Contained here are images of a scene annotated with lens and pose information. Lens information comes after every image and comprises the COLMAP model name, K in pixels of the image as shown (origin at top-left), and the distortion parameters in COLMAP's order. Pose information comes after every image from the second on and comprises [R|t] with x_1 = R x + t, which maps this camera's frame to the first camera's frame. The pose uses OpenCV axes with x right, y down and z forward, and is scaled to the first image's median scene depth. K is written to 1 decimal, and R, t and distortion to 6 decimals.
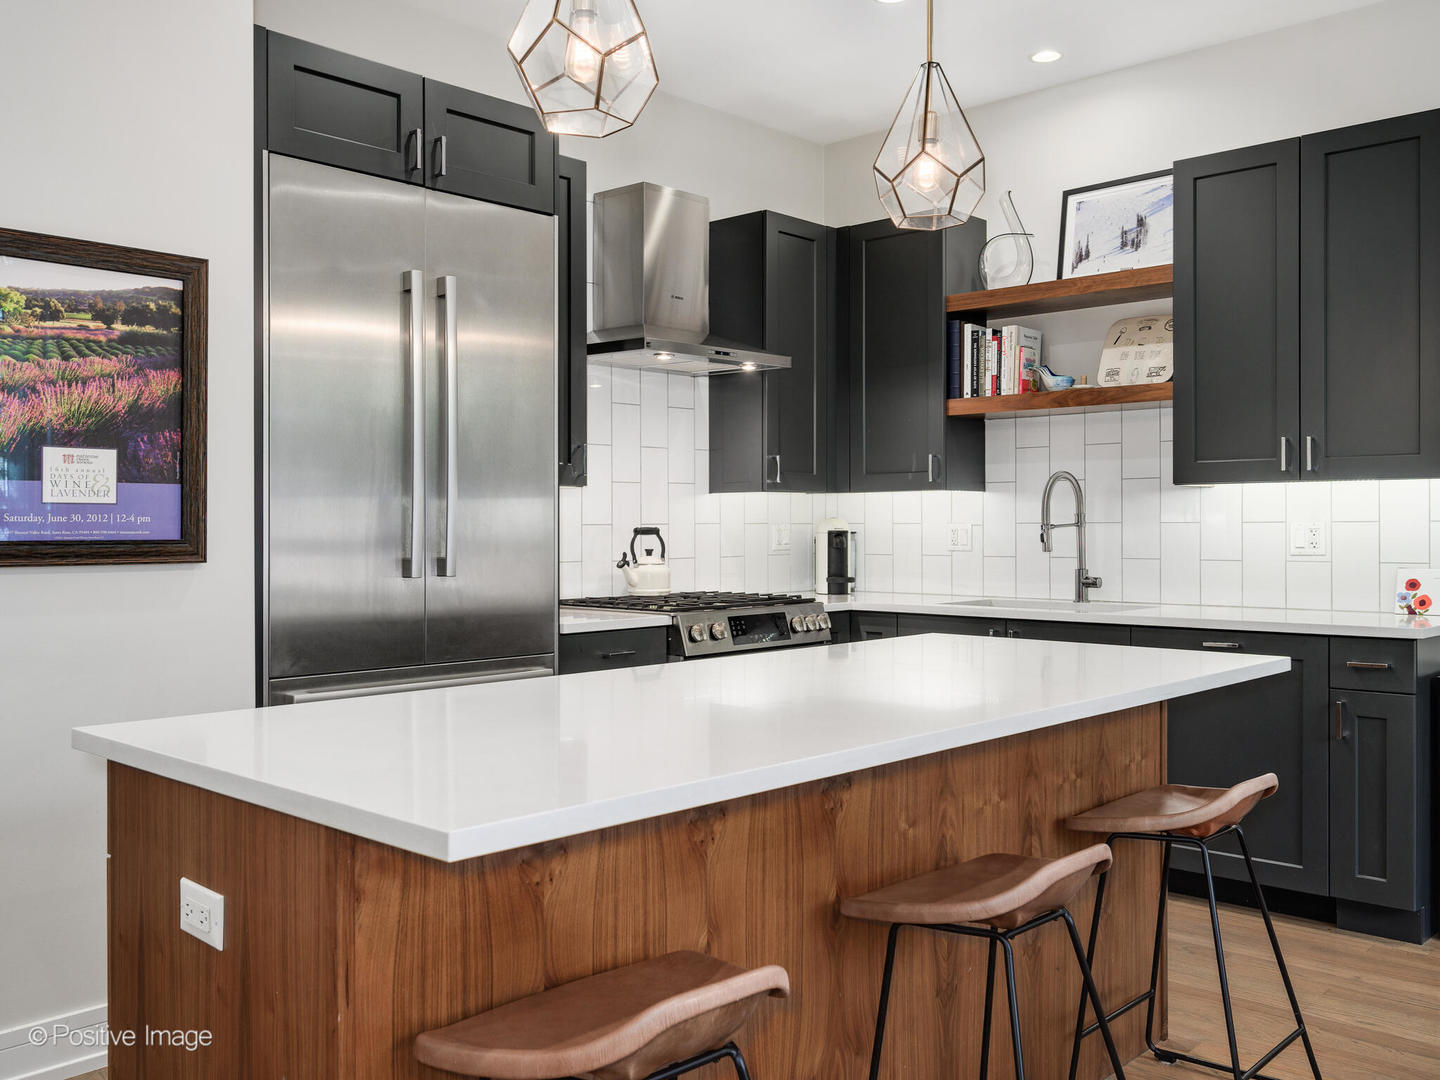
lens RADIAL K [[1300.8, 0, 702.4], [0, 1300.8, 510.3], [0, 0, 1]] dist [-0.006278, -0.003091]
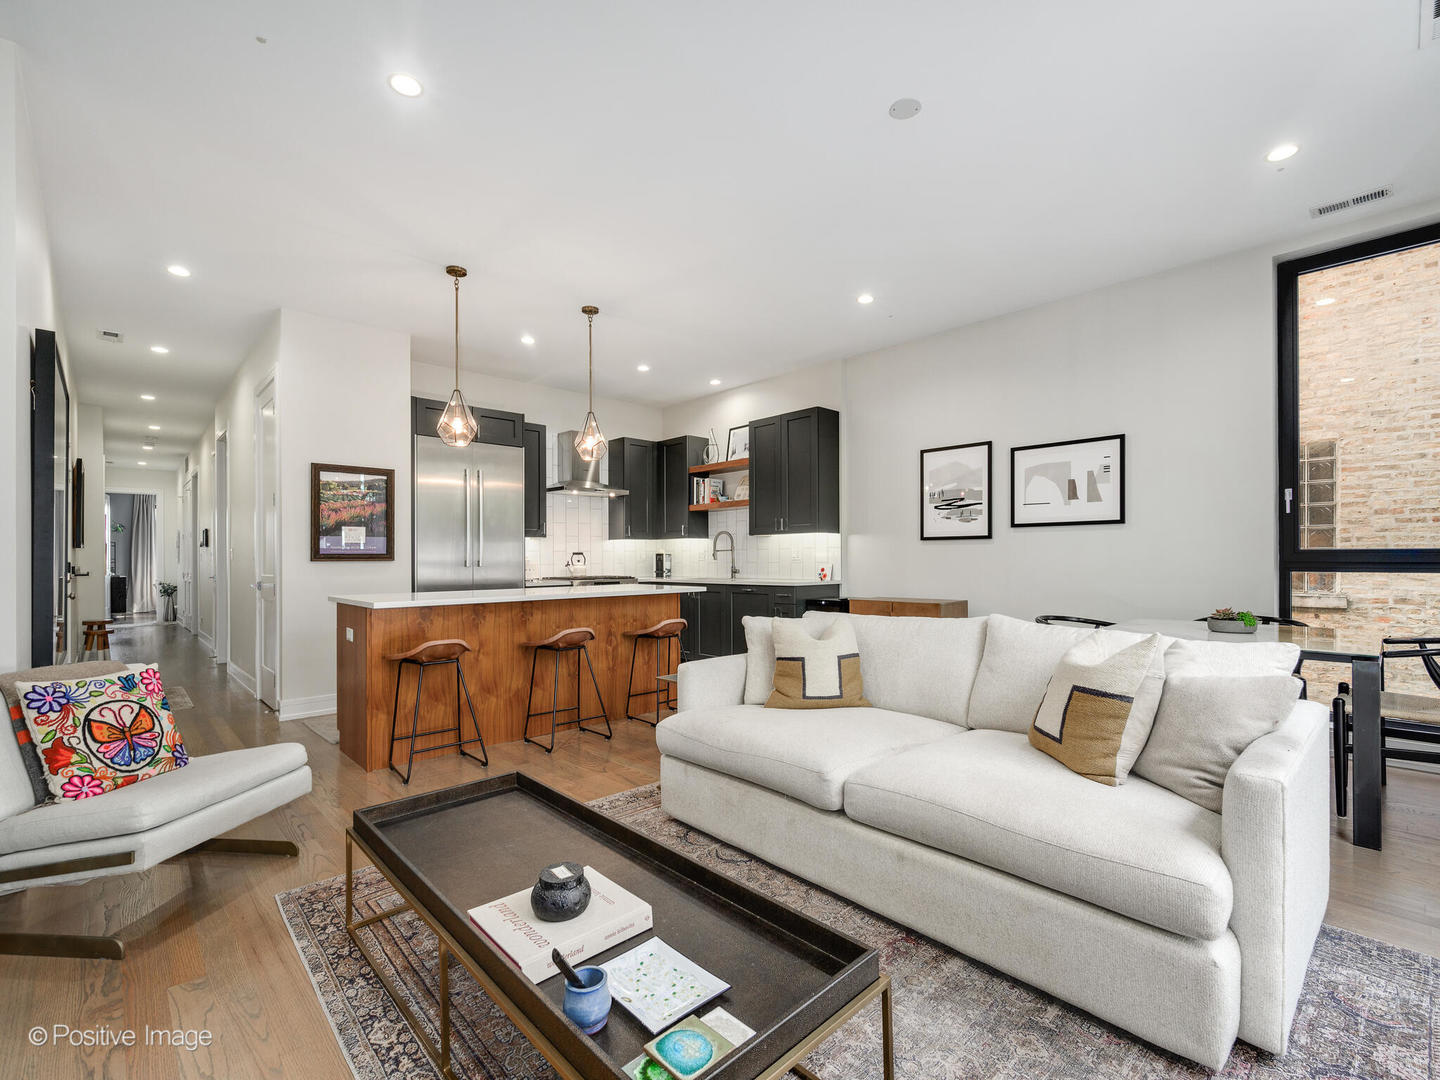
lens RADIAL K [[653.3, 0, 712.7], [0, 653.3, 545.9], [0, 0, 1]] dist [0.000556, -0.000421]
pose [[0.997777, -0.006280, -0.066352, 0.508886], [0.005744, 0.999949, -0.008260, 0.019637], [0.066401, 0.007860, 0.997762, -0.577031]]
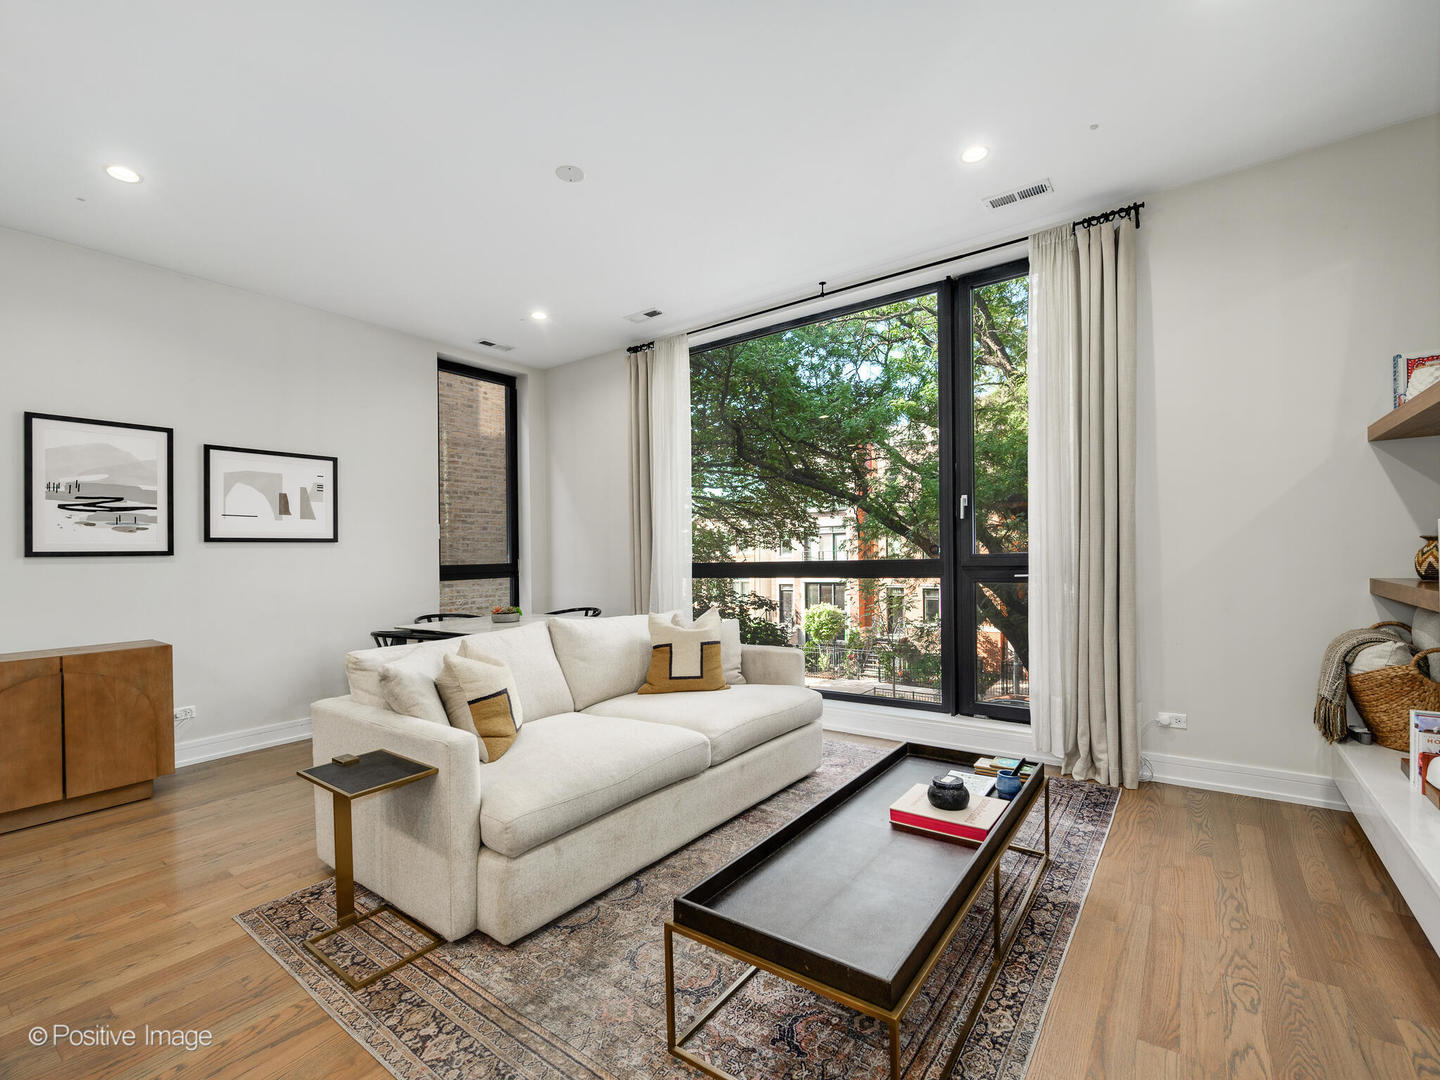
lens RADIAL K [[645.6, 0, 729.2], [0, 645.6, 555.5], [0, 0, 1]] dist [0.000609, -0.000393]
pose [[-0.132973, 0.002639, 0.991116, -0.214803], [0.014532, 0.999894, -0.000713, 0.009732], [-0.991013, 0.014308, -0.132997, 0.138799]]
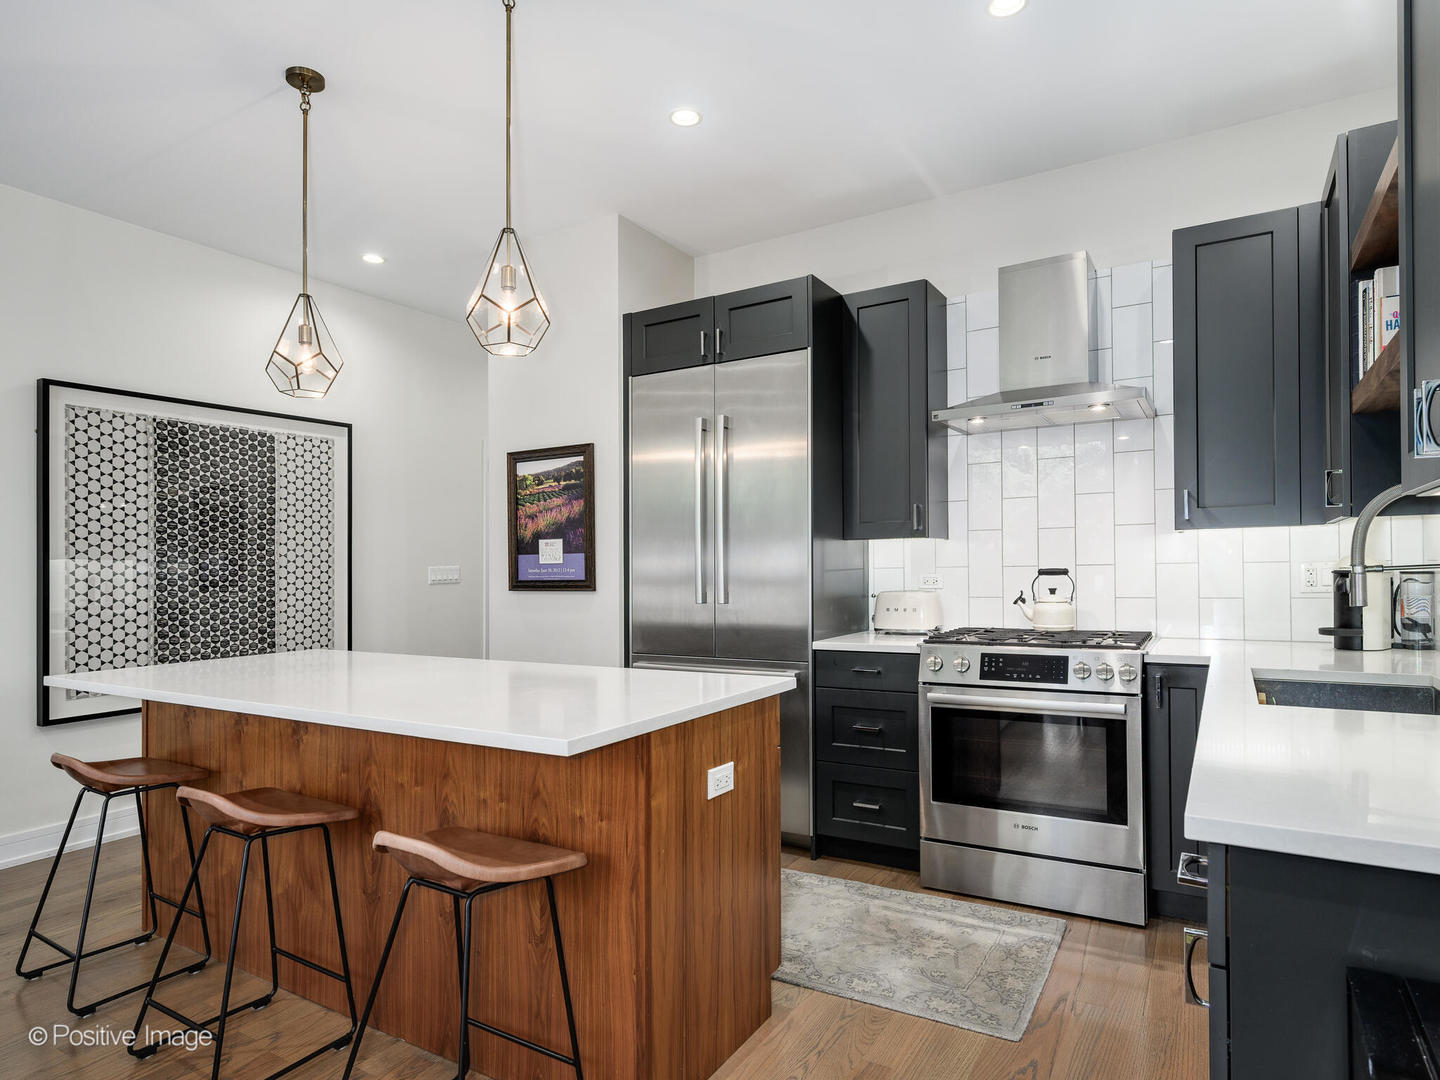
lens RADIAL K [[828.3, 0, 720.6], [0, 828.3, 545.5], [0, 0, 1]] dist [0.001451, -0.000330]
pose [[0.212622, -0.025512, -0.976801, 0.875843], [0.027953, 0.999409, -0.020018, 0.000007], [0.976735, -0.023049, 0.213209, 0.862983]]
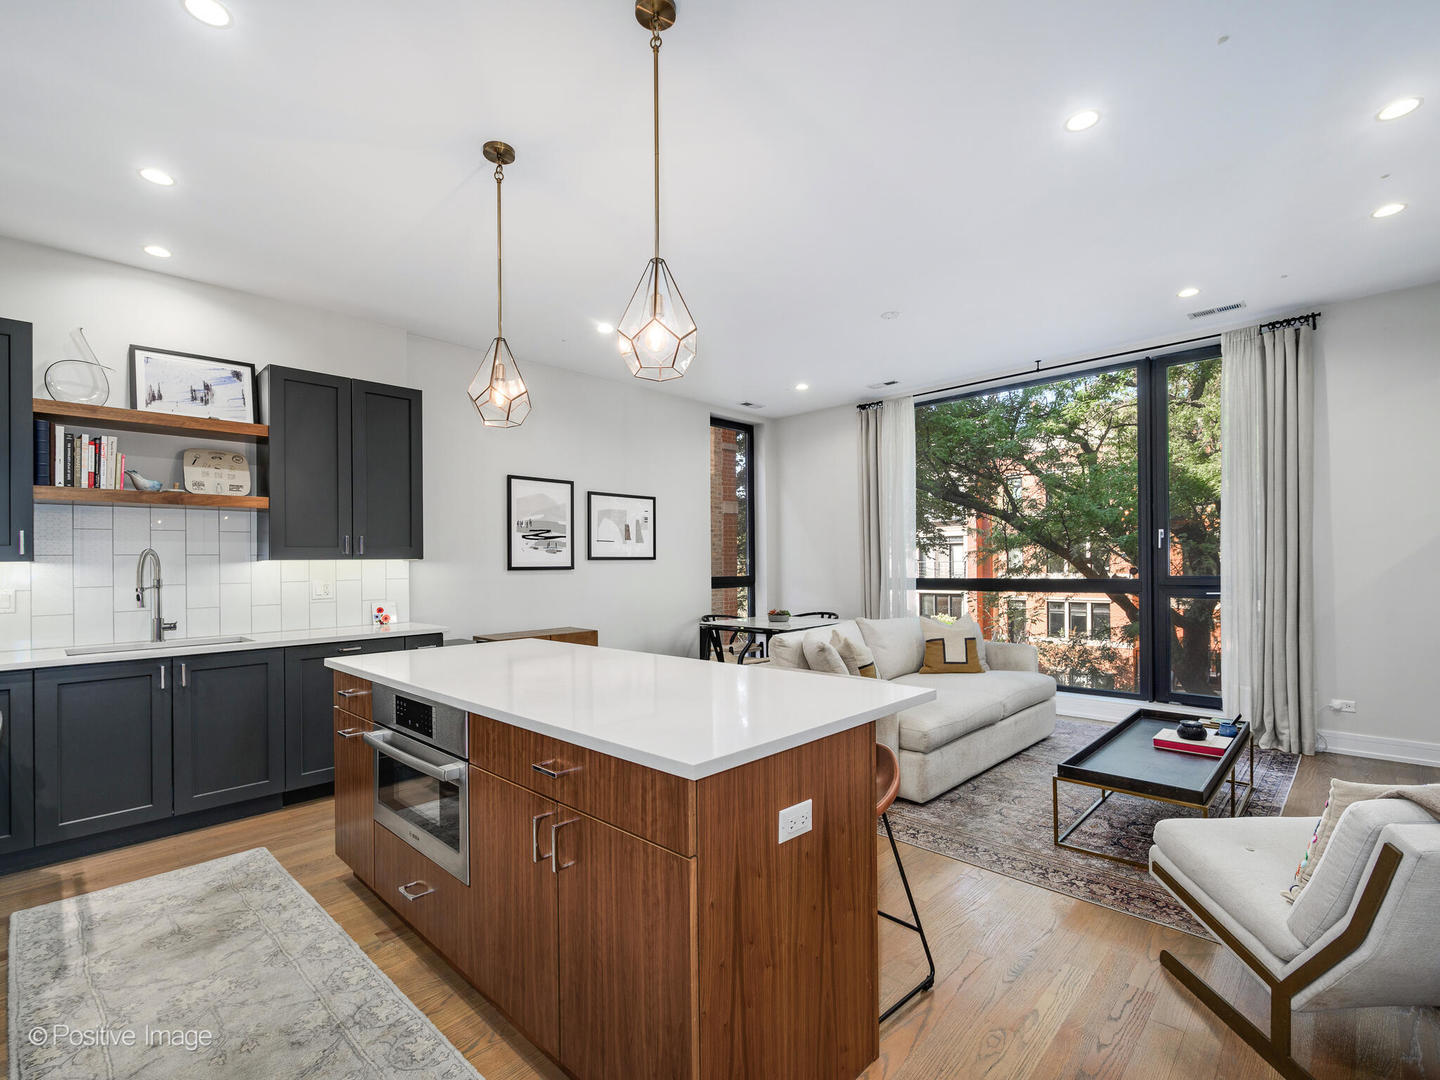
lens RADIAL K [[668.0, 0, 731.9], [0, 668.0, 556.4], [0, 0, 1]] dist [0.000177, -0.000361]
pose [[-0.004620, 0.011837, 0.999919, -0.656403], [0.003323, 0.999925, -0.011822, -0.017026], [-0.999984, 0.003268, -0.004659, 0.564961]]
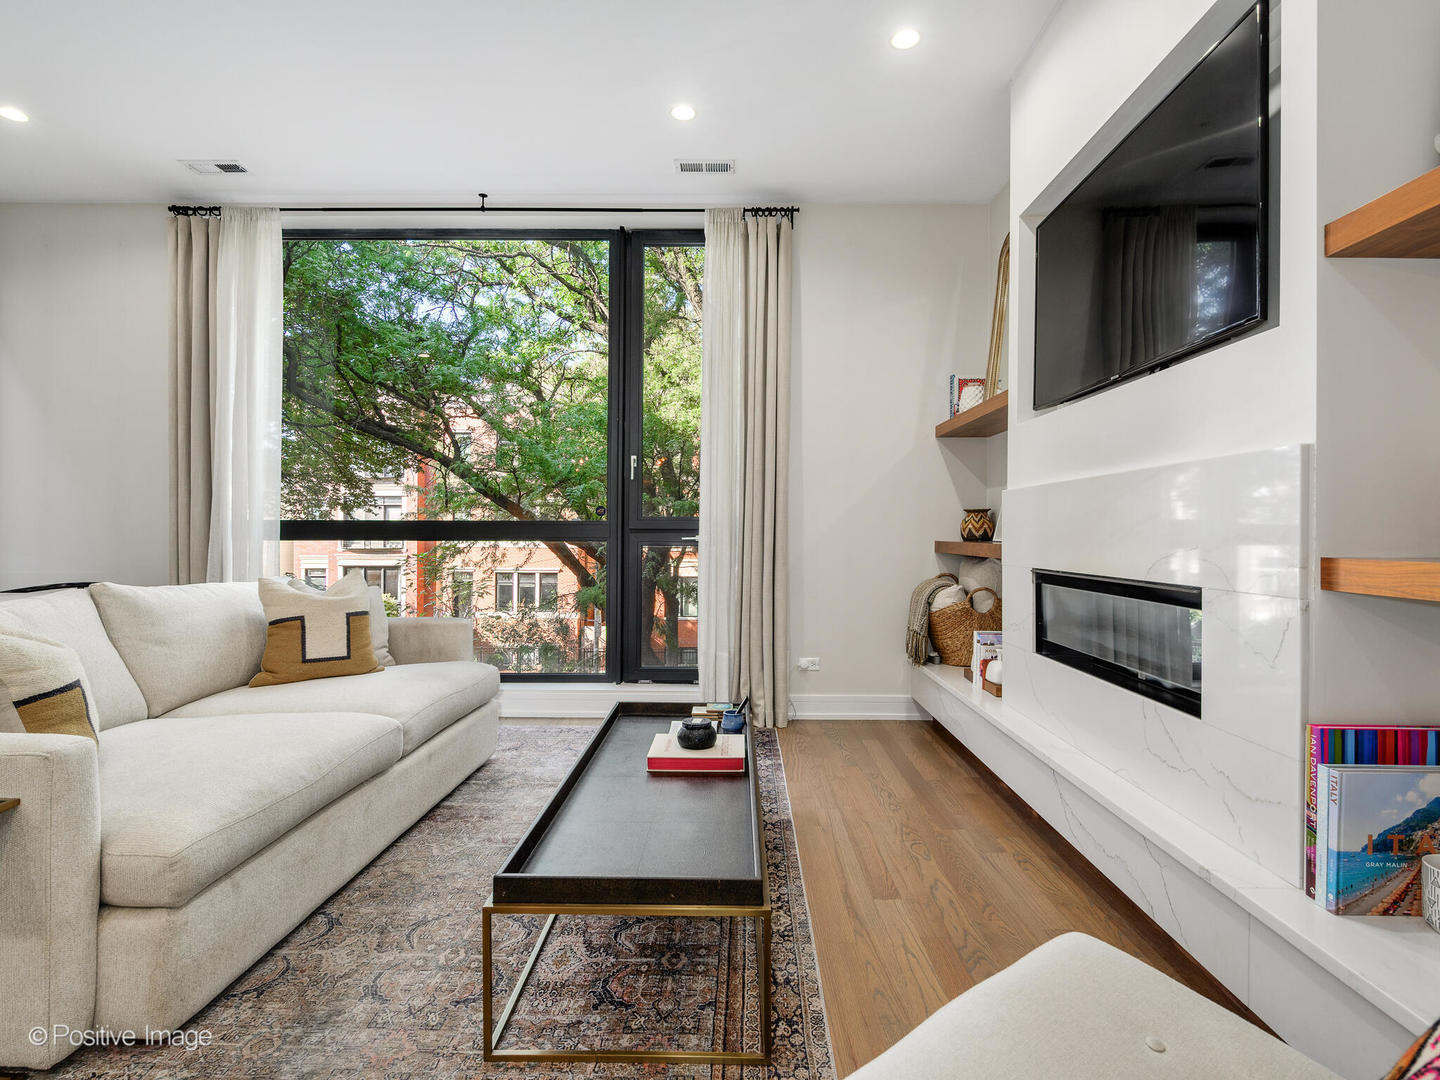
lens RADIAL K [[731.8, 0, 728.7], [0, 731.8, 538.7], [0, 0, 1]] dist [0.000375, -0.000549]
pose [[-0.682989, -0.007017, 0.730395, -0.167758], [-0.009236, 0.999957, 0.000970, 0.049697], [-0.730371, -0.006084, -0.683024, 0.319497]]
